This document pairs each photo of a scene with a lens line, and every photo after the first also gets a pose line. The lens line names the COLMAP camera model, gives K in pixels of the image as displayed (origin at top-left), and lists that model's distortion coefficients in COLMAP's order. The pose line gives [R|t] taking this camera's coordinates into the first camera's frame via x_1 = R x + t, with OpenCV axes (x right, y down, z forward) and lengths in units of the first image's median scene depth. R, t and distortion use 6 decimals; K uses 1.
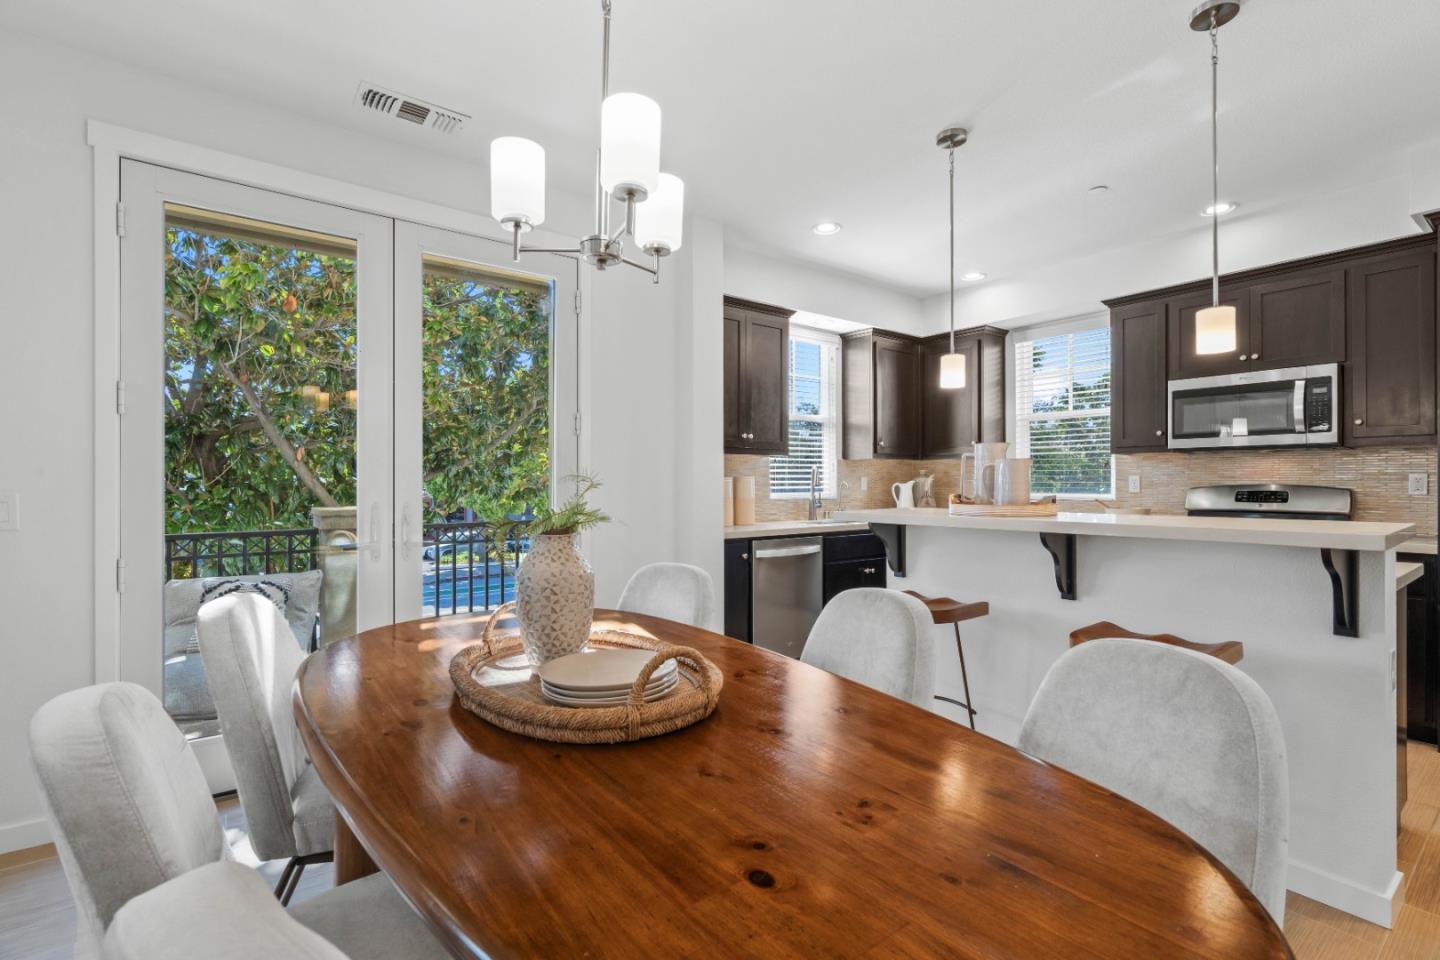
lens RADIAL K [[655.6, 0, 723.9], [0, 655.6, 481.8], [0, 0, 1]] dist [-0.000568, 0.002043]
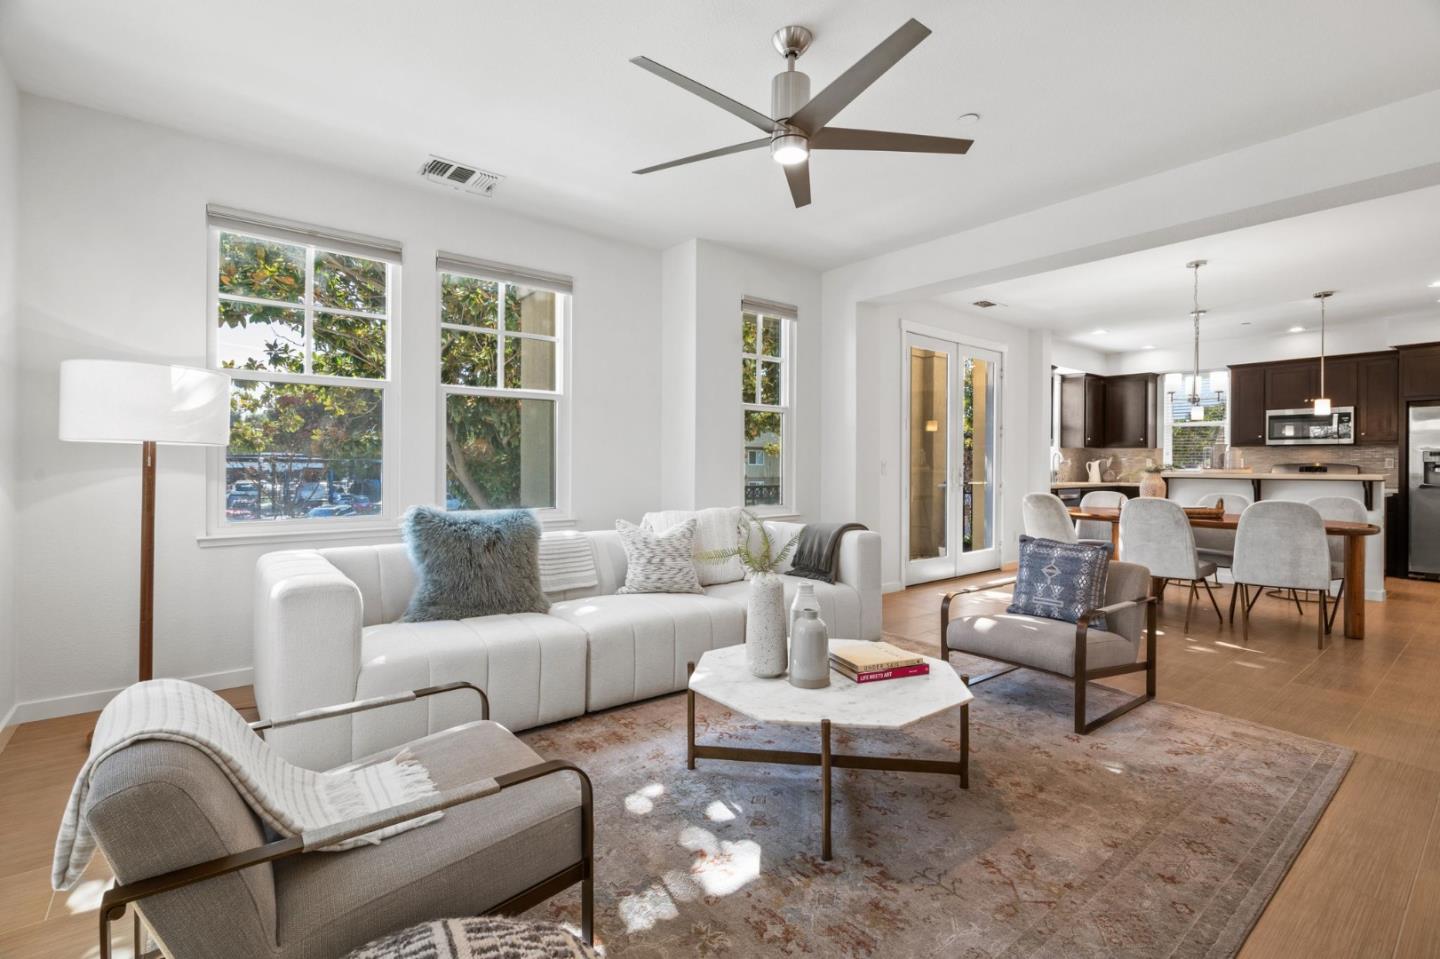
lens RADIAL K [[655.6, 0, 721.9], [0, 655.6, 471.7], [0, 0, 1]] dist [-0.000568, 0.002043]
pose [[0.999610, 0.008227, 0.026679, -1.022051], [-0.008584, 0.999875, 0.013299, 0.018437], [-0.026566, -0.013523, 0.999556, -0.941844]]
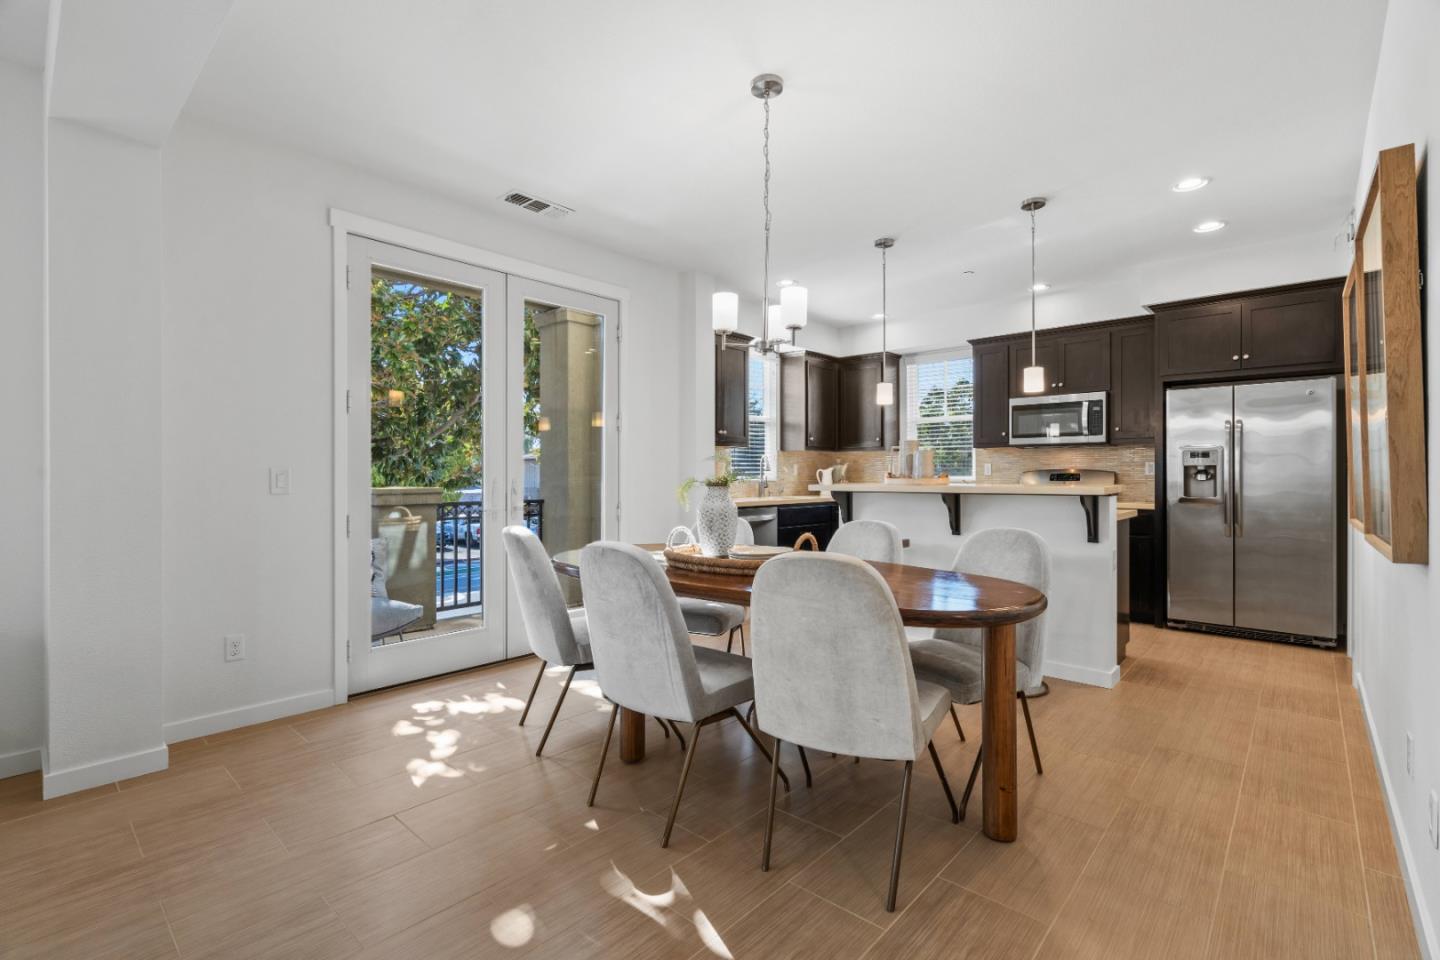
lens RADIAL K [[655.6, 0, 723.9], [0, 655.6, 473.8], [0, 0, 1]] dist [-0.000568, 0.002043]
pose [[0.982654, 0.001399, 0.185444, -0.226715], [-0.001258, 0.999999, -0.000874, 0.017116], [-0.185445, 0.000626, 0.982655, -0.329849]]
